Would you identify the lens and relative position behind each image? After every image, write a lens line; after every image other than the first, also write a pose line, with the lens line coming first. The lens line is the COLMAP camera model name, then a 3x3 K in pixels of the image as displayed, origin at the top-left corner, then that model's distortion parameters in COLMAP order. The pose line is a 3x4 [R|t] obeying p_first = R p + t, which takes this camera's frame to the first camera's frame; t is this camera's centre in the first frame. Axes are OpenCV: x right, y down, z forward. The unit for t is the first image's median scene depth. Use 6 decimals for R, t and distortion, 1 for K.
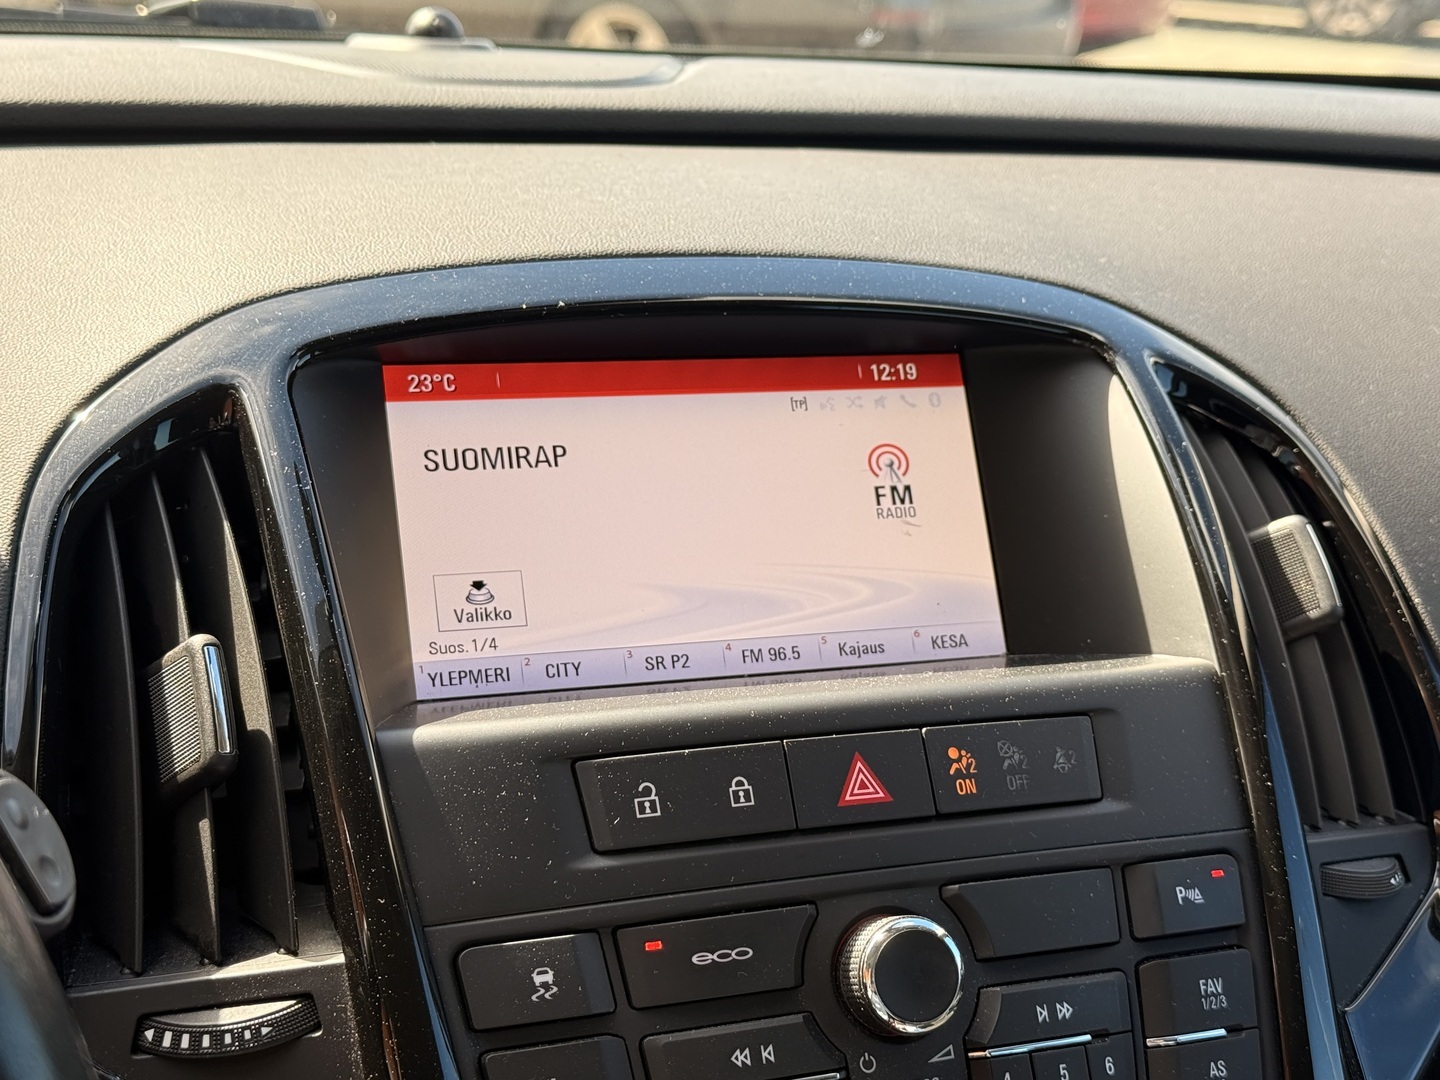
lens RADIAL K [[2063.2, 0, 720.0], [0, 2063.2, 540.0], [0, 0, 1]] dist [0.169511, -0.341641]
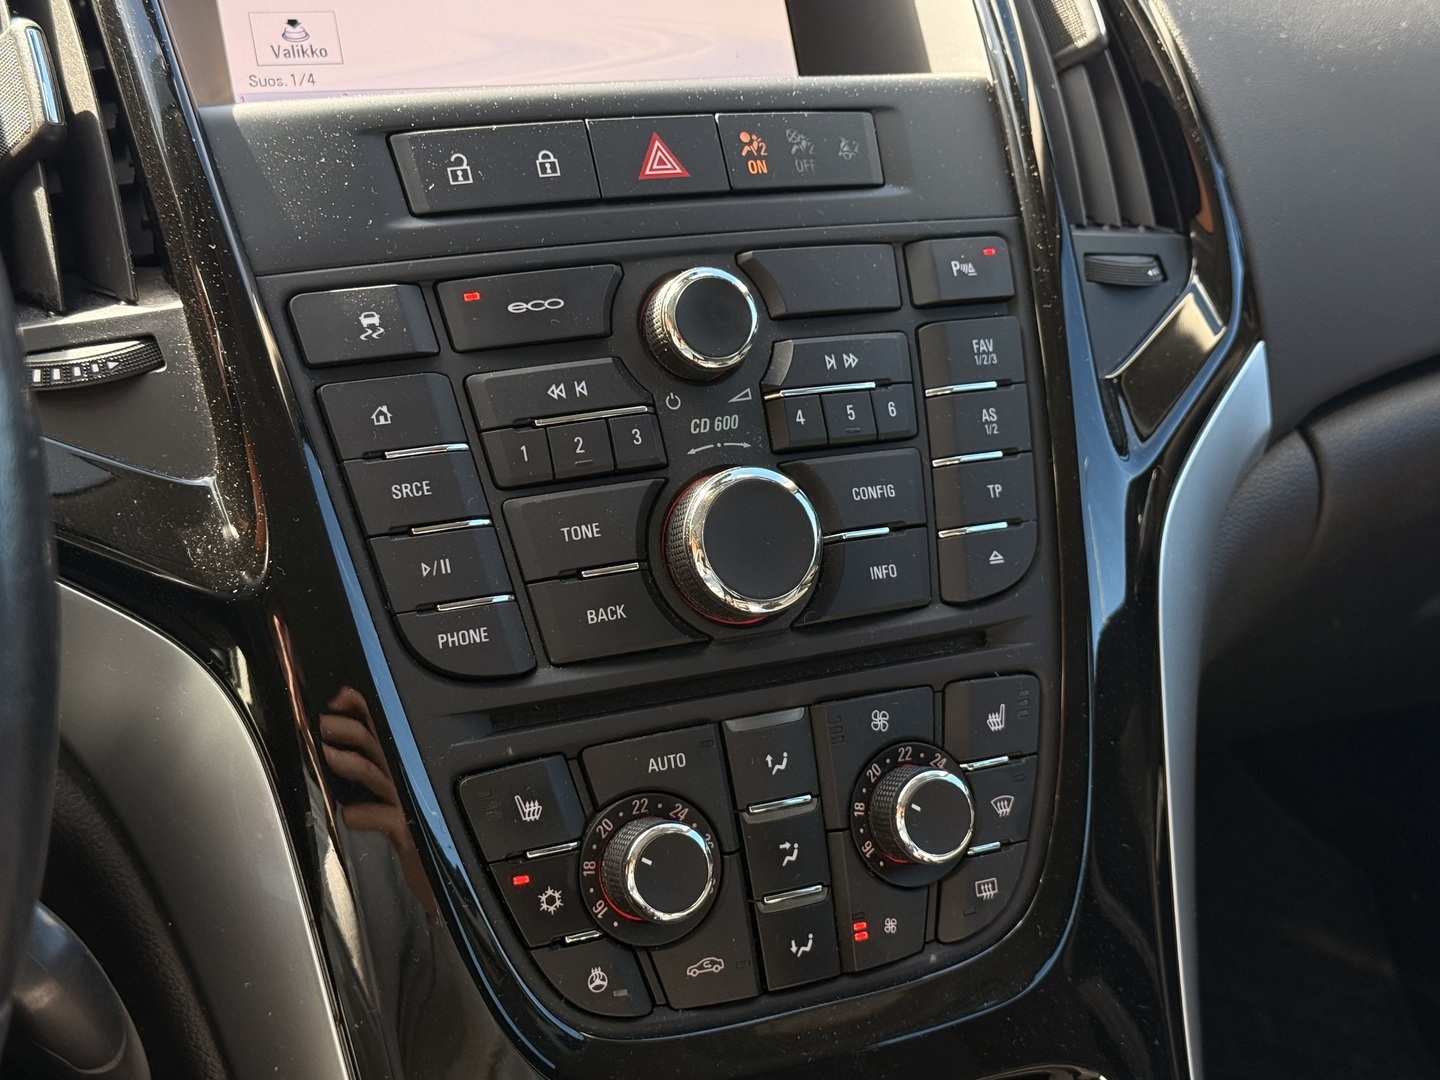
lens RADIAL K [[2063.2, 0, 720.0], [0, 2063.2, 540.0], [0, 0, 1]] dist [0.169511, -0.341641]
pose [[0.997131, -0.044869, 0.060966, 0.024666], [0.039620, 0.995616, 0.084729, 0.224720], [-0.064501, -0.082070, 0.994537, -0.096308]]
